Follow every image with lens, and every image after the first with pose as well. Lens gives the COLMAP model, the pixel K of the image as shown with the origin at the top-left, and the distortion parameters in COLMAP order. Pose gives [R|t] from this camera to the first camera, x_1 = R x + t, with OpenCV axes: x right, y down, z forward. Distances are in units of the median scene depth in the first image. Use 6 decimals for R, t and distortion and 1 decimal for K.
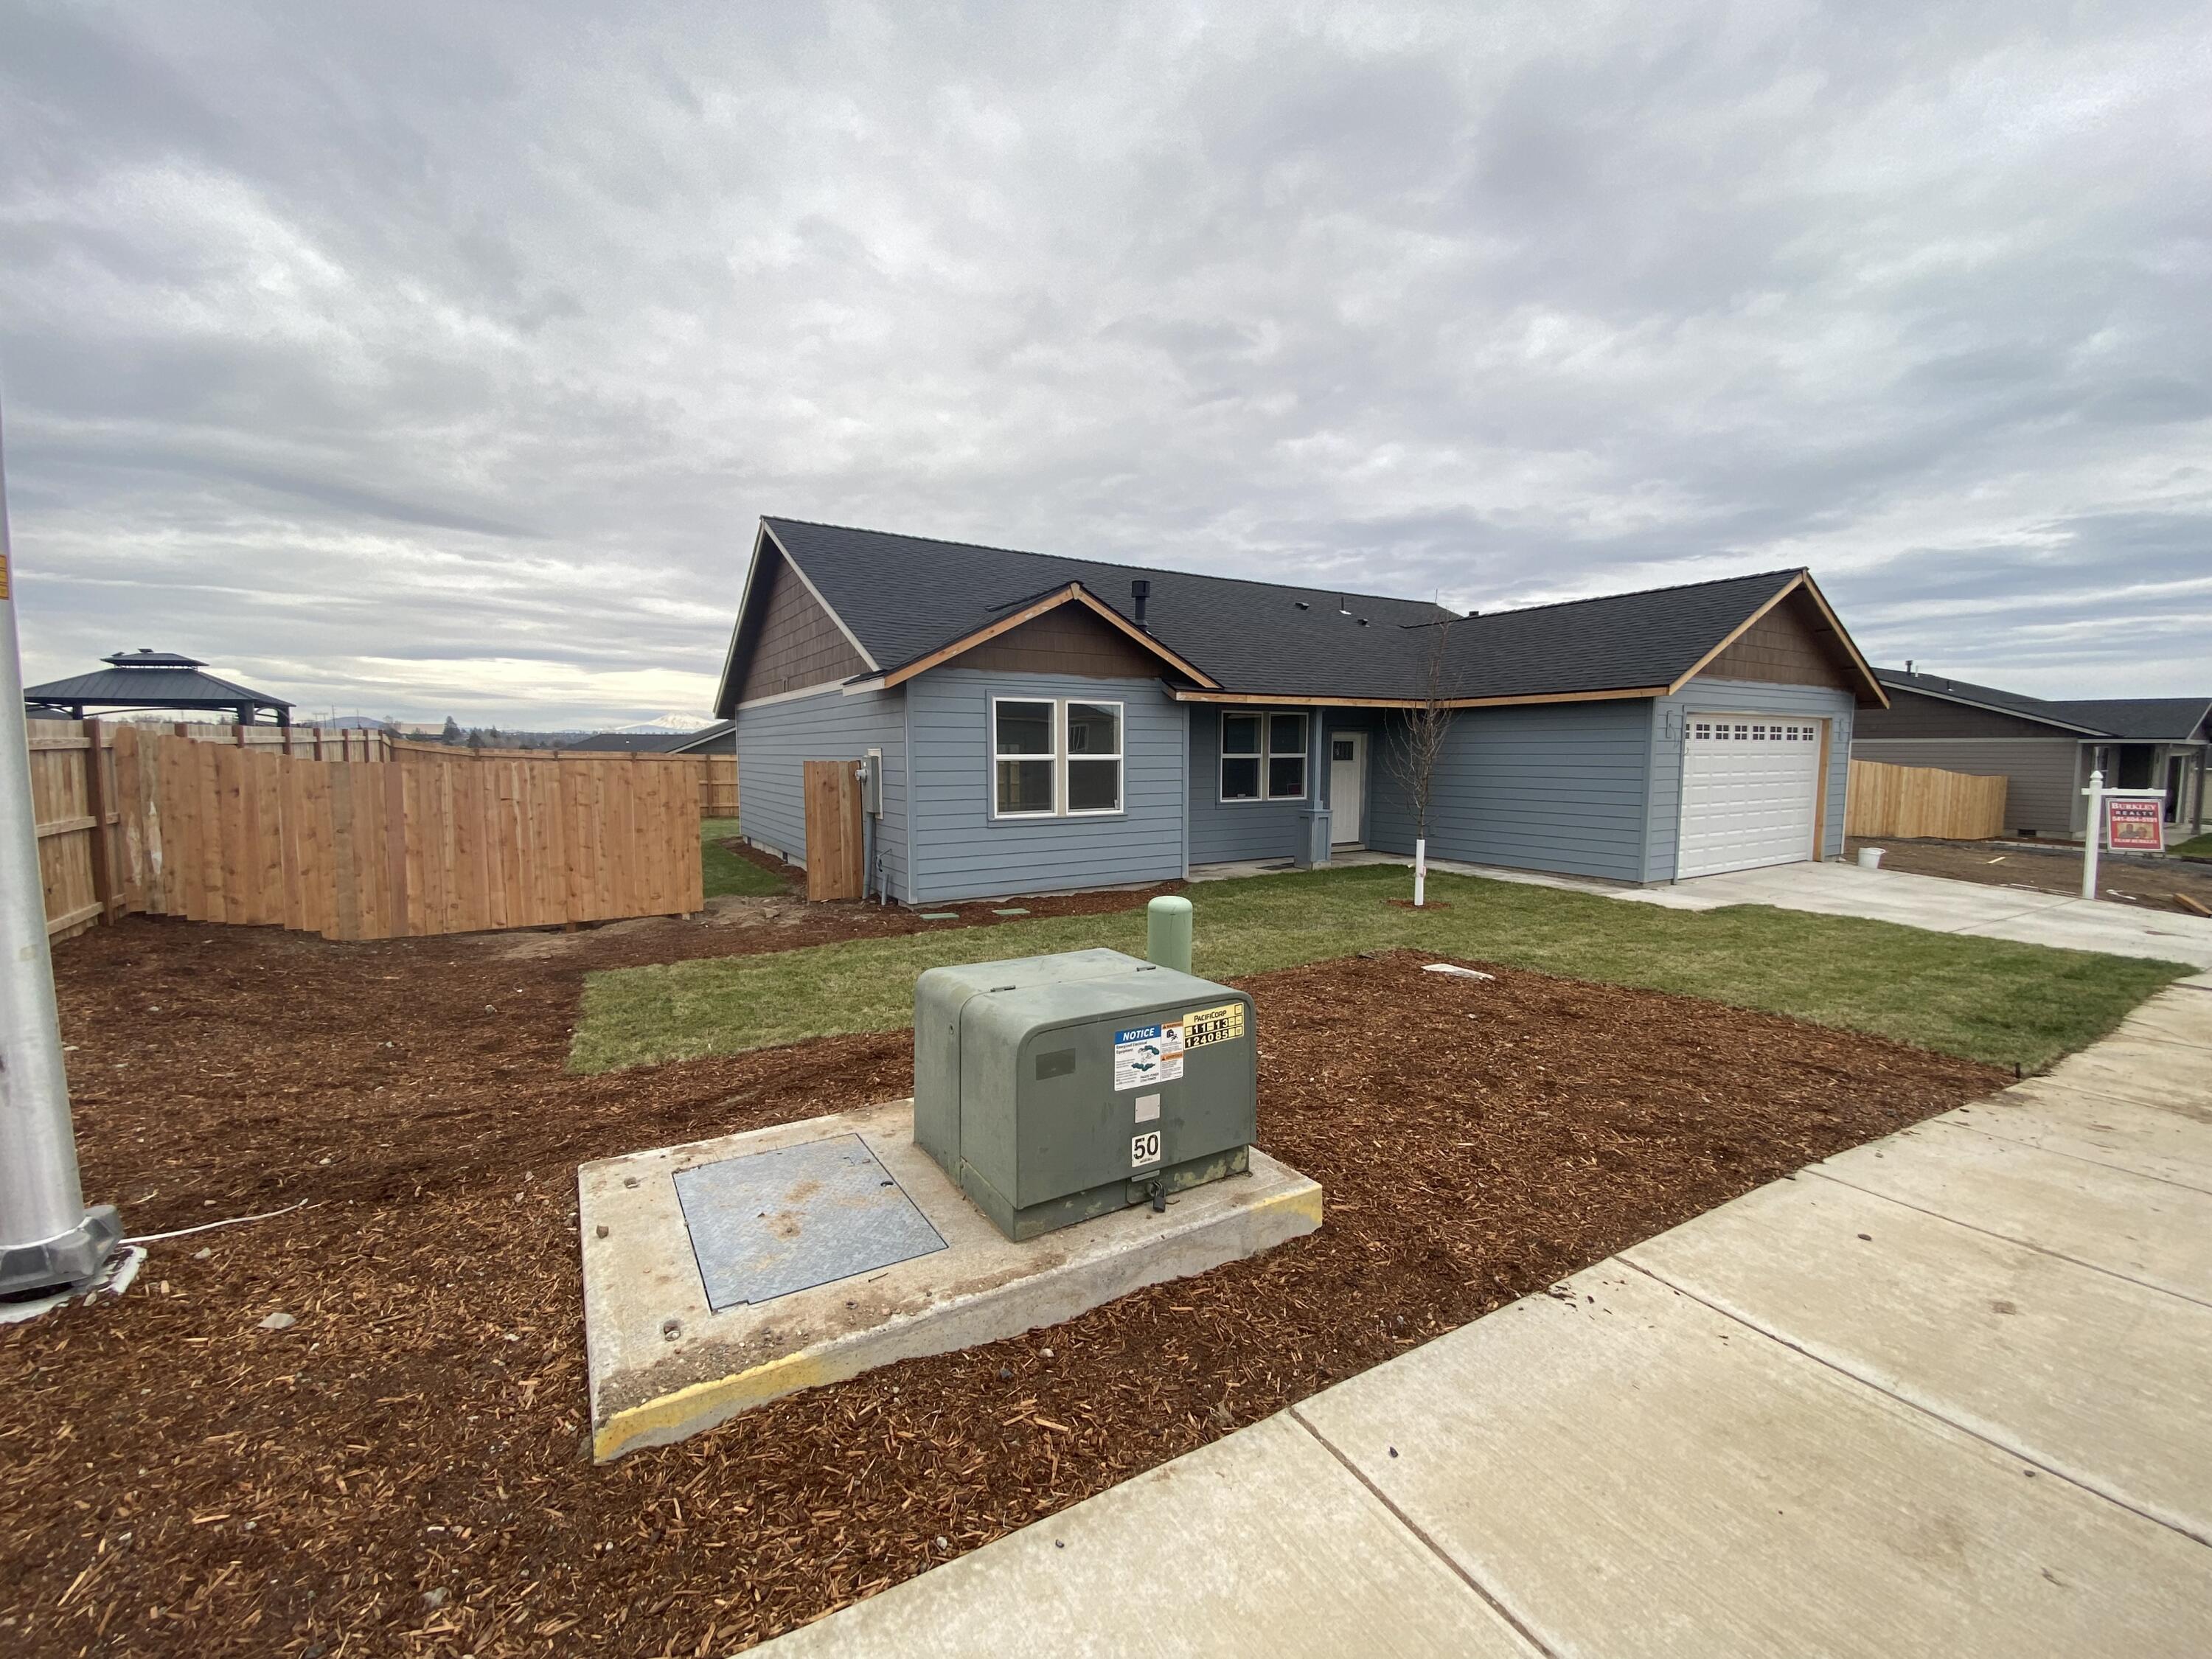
lens RADIAL K [[997.6, 0, 1106.0], [0, 997.6, 829.5], [0, 0, 1]] dist [0.051429, -0.048935]
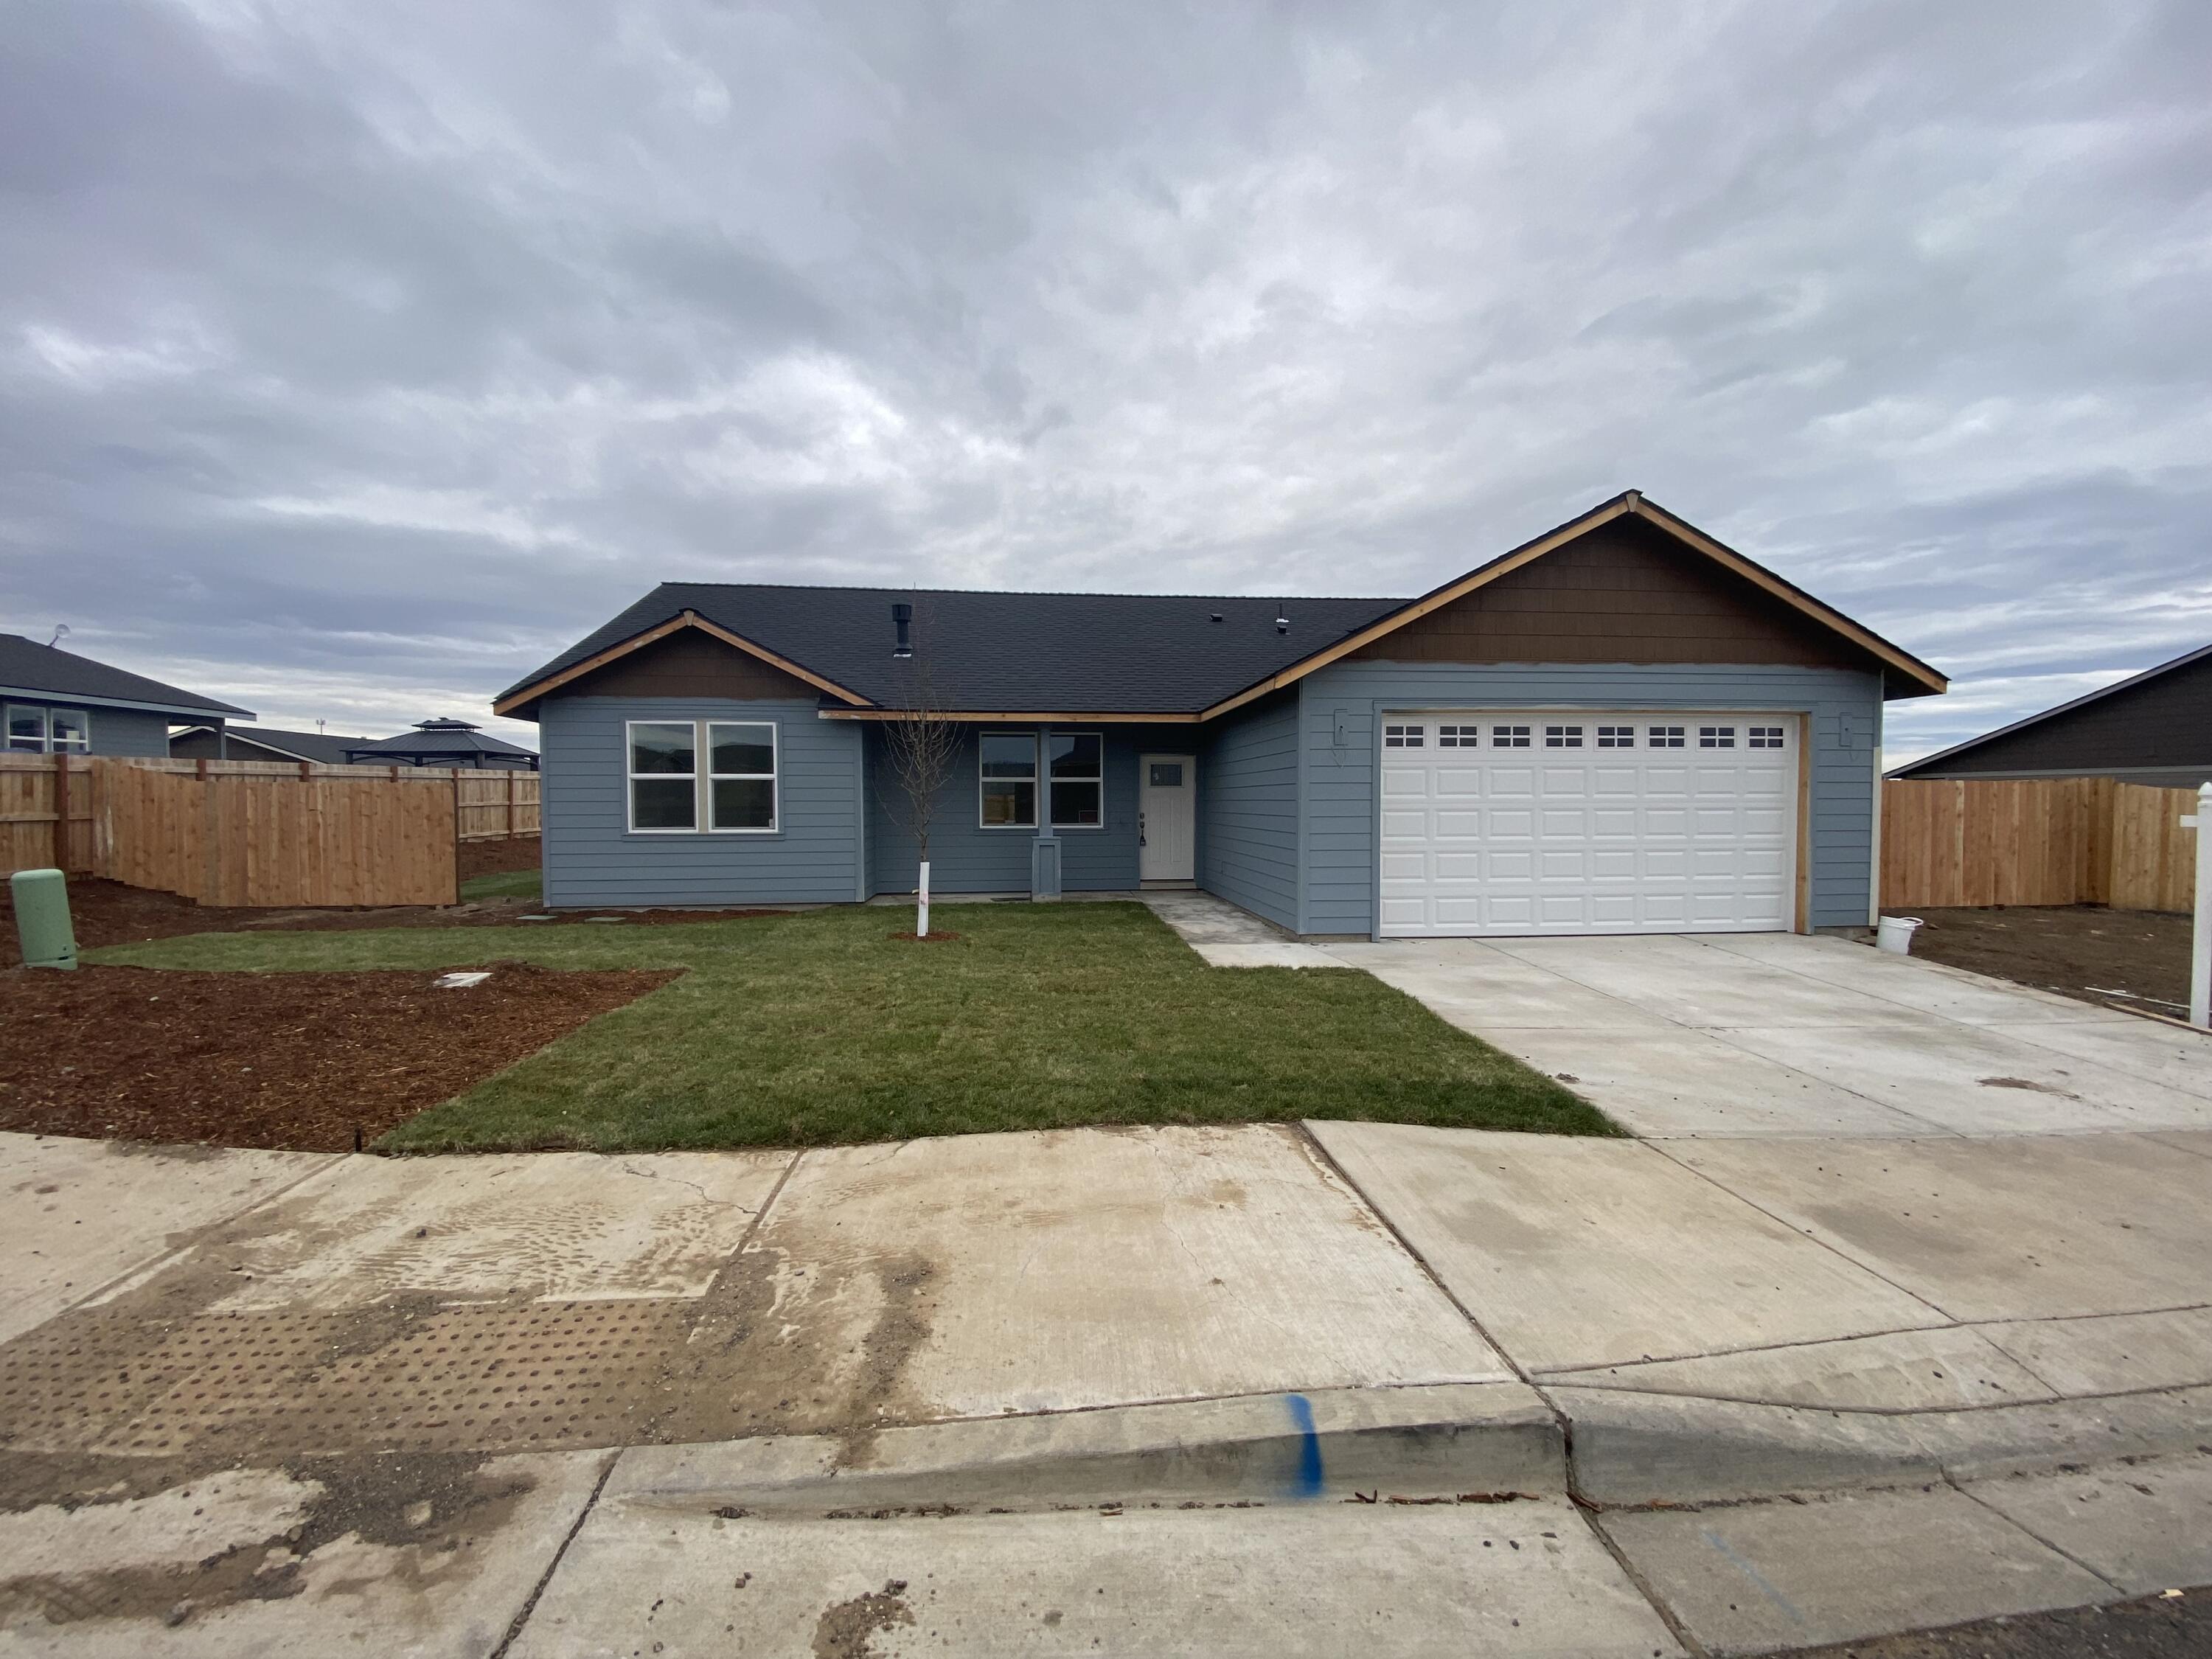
lens RADIAL K [[997.6, 0, 1106.0], [0, 997.6, 829.5], [0, 0, 1]] dist [0.051429, -0.048935]
pose [[0.872697, 0.012432, -0.488103, 0.799621], [-0.038182, 0.998352, -0.042839, 0.010852], [0.486766, 0.056022, 0.871734, 0.279731]]
